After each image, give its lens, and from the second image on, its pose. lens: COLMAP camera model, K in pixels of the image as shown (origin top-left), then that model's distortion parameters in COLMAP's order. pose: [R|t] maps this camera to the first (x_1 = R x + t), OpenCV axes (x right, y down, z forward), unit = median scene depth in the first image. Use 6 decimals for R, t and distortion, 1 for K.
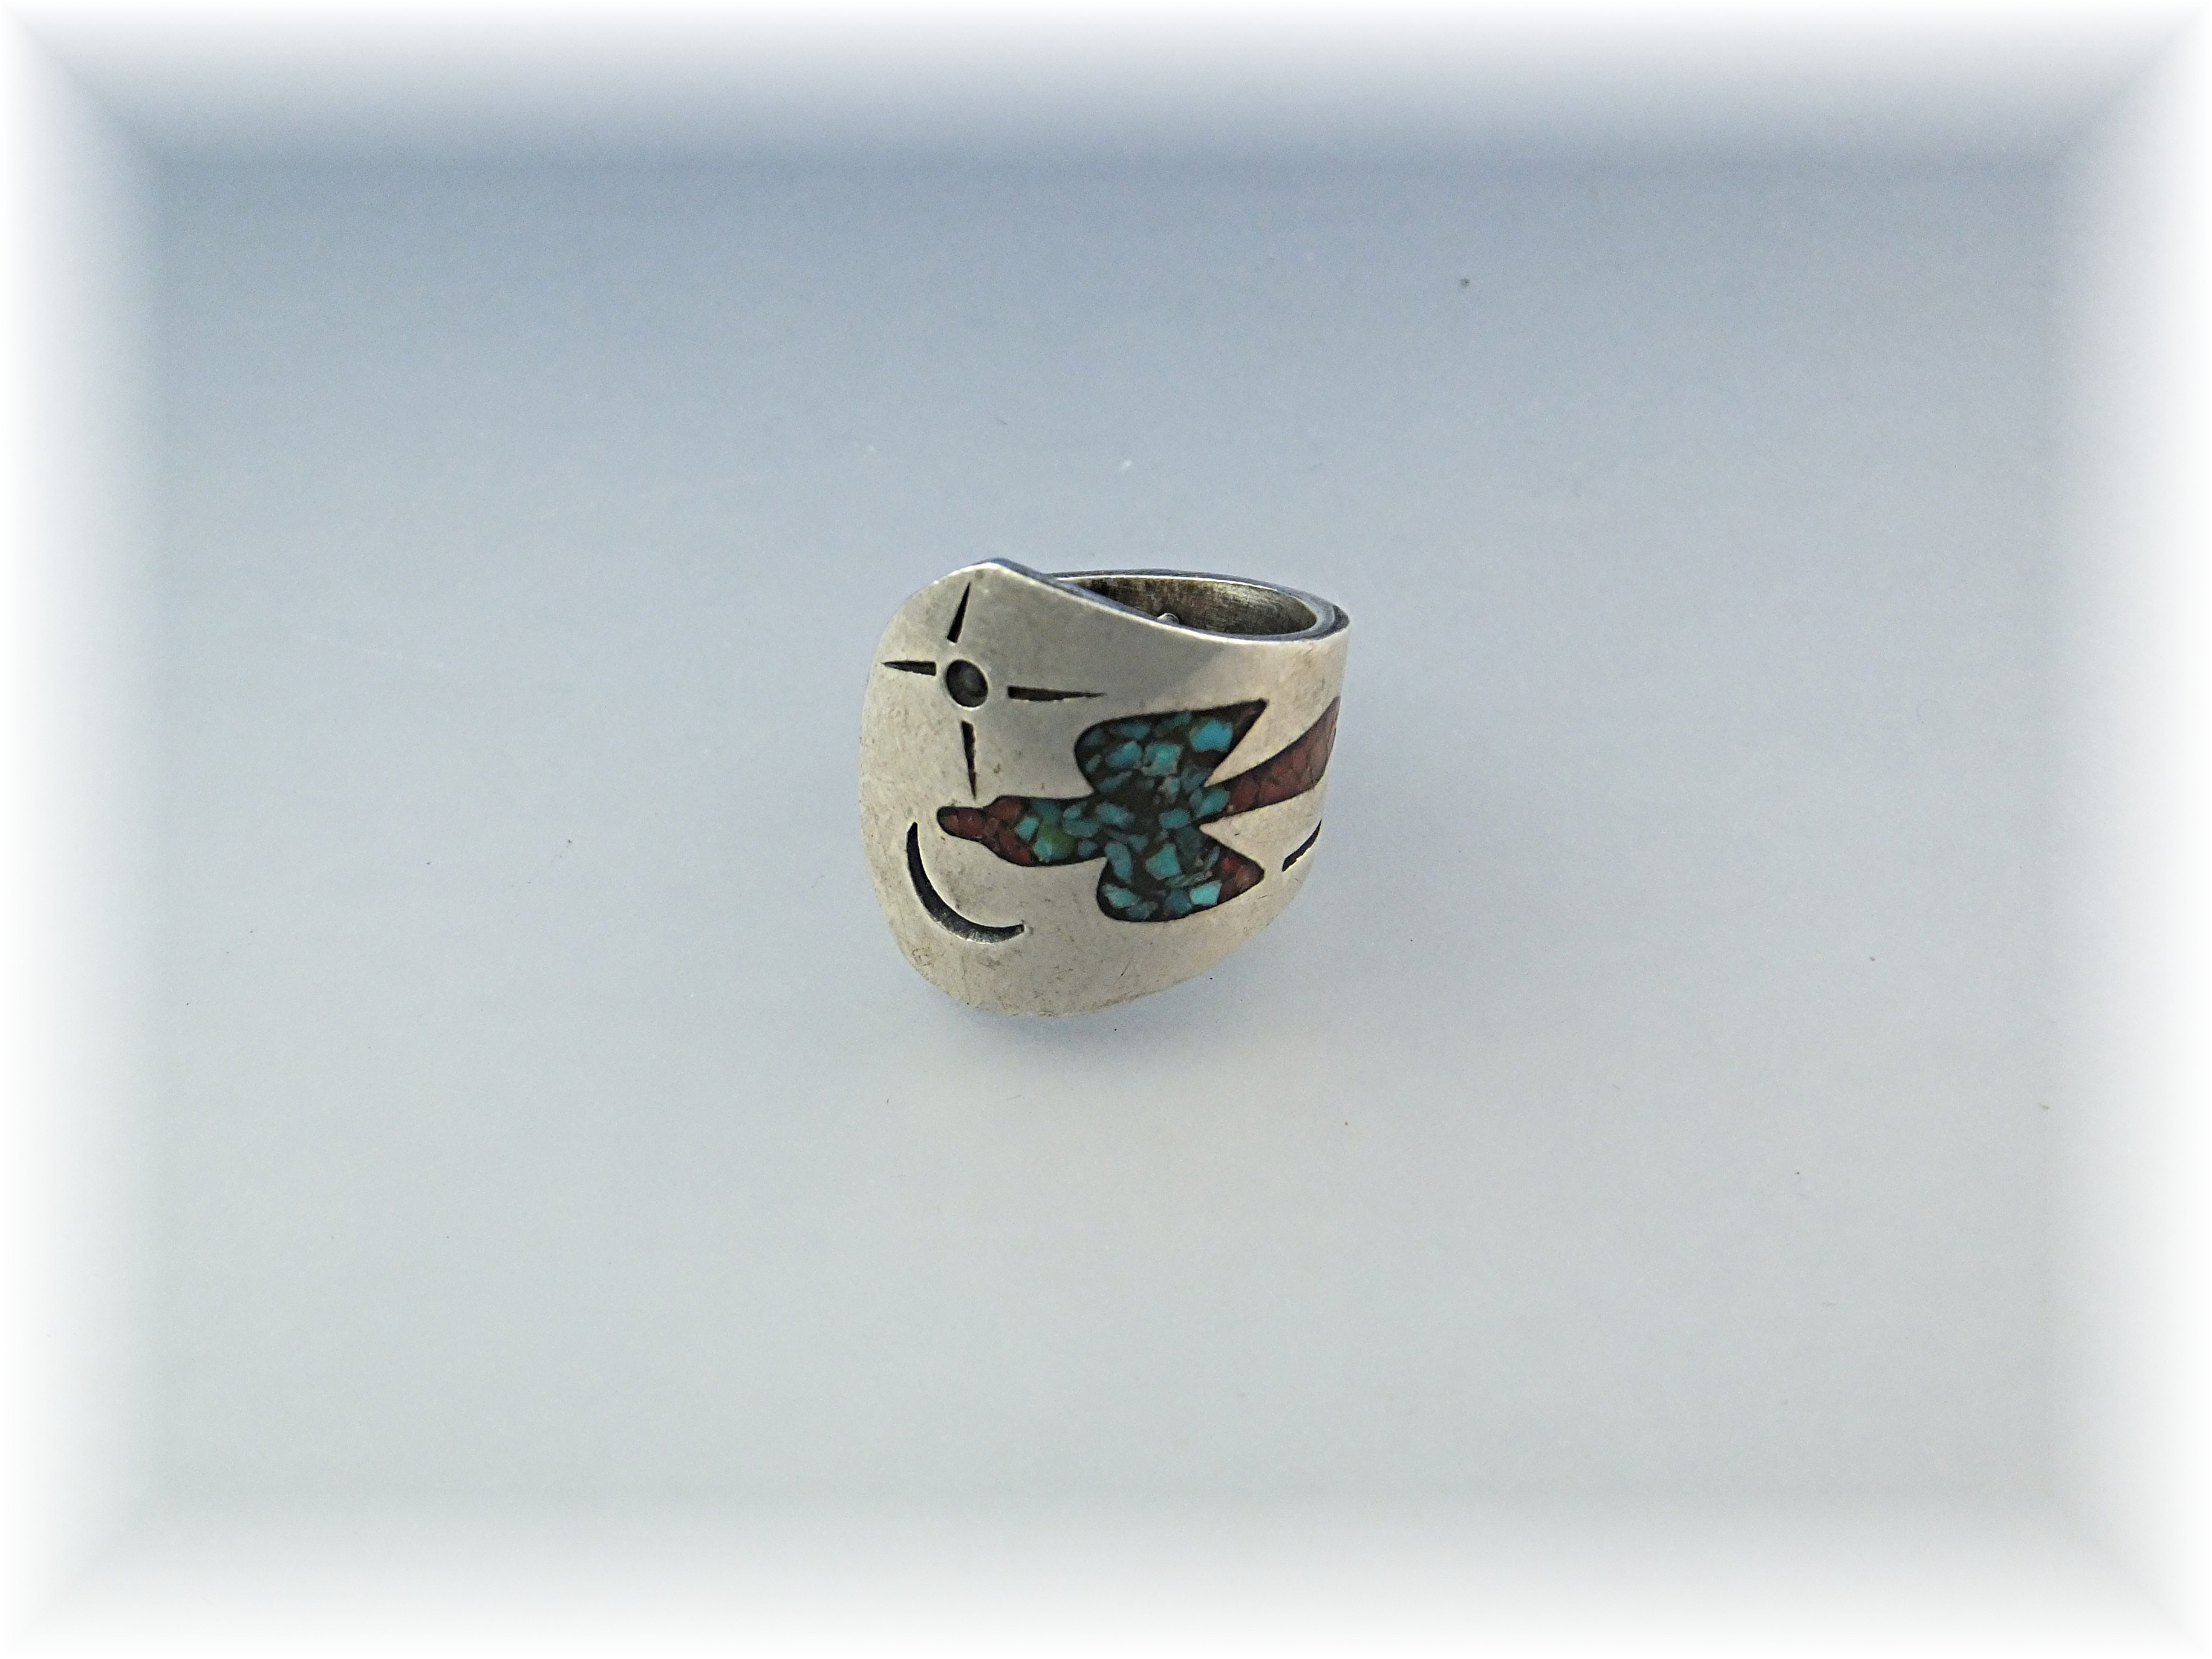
lens RADIAL K [[3930.6, 0, 1106.0], [0, 3930.6, 829.5], [0, 0, 1]] dist [0.013312, 0.005474]
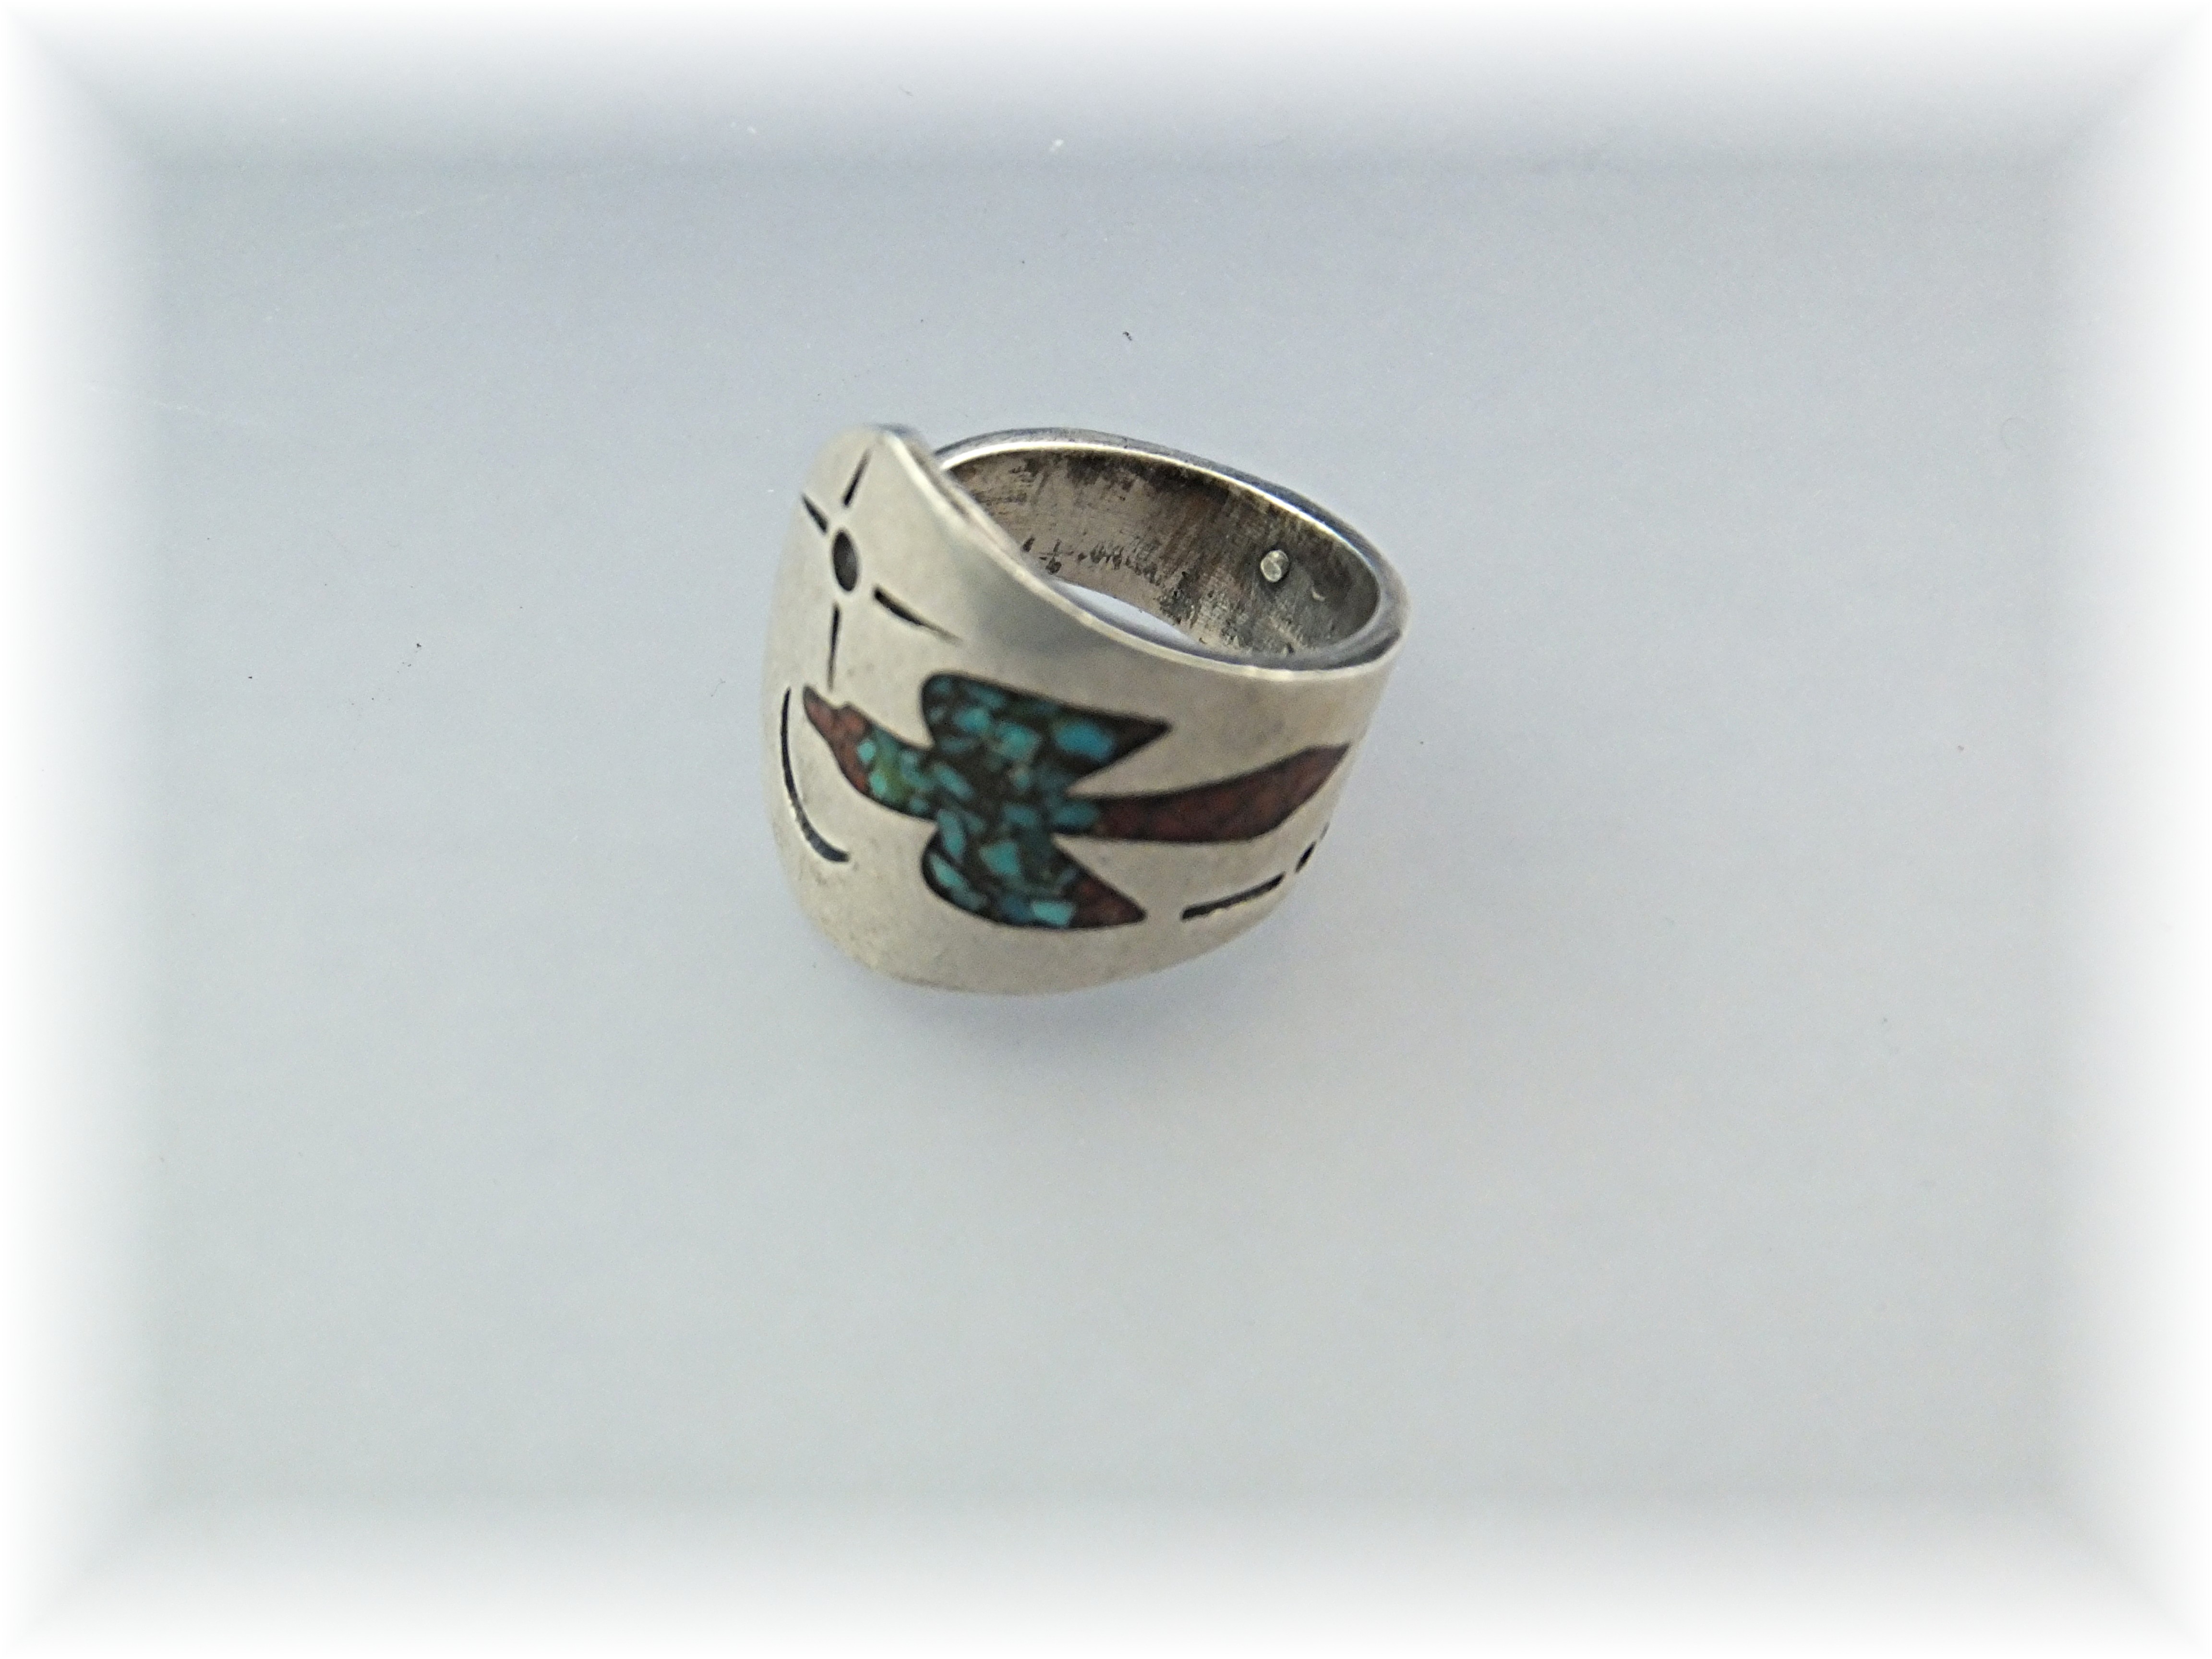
lens RADIAL K [[3930.6, 0, 1106.0], [0, 3930.6, 829.5], [0, 0, 1]] dist [0.013312, 0.005474]
pose [[0.857858, 0.400799, -0.321620, 0.289224], [-0.349636, 0.913891, 0.206296, -0.170212], [0.376608, -0.064523, 0.924123, 0.266791]]
